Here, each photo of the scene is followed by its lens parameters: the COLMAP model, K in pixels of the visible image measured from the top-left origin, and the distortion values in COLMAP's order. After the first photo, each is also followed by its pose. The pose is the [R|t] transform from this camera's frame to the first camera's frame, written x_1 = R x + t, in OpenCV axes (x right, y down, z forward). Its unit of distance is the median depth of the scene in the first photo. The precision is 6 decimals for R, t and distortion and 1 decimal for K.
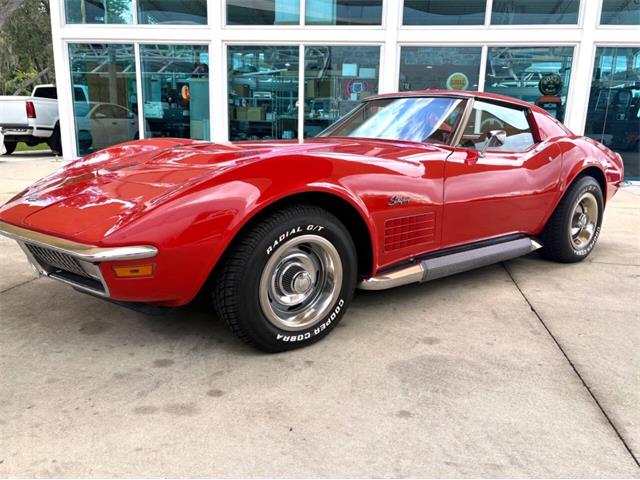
lens RADIAL K [[496.4, 0, 320.0], [0, 496.4, 240.0], [0, 0, 1]] dist [0.031608, 0.000956]
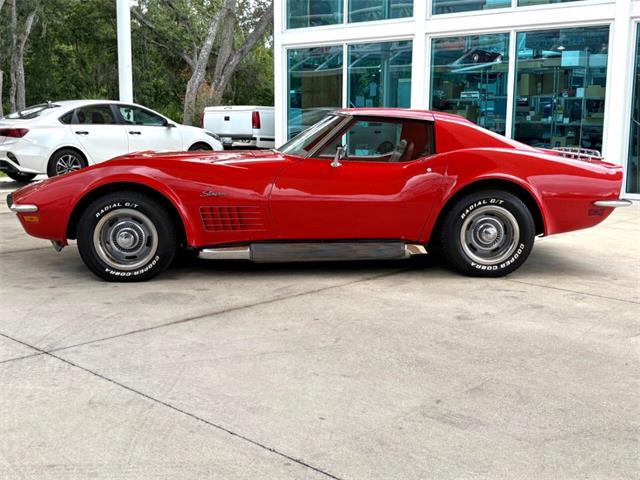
lens RADIAL K [[805.4, 0, 320.0], [0, 805.4, 240.0], [0, 0, 1]] dist [0.150191, -0.444023]
pose [[0.822800, 0.064162, -0.564697, 0.455196], [-0.113079, 0.992223, -0.052025, 0.035707], [0.556967, 0.106662, 0.823657, -0.187450]]
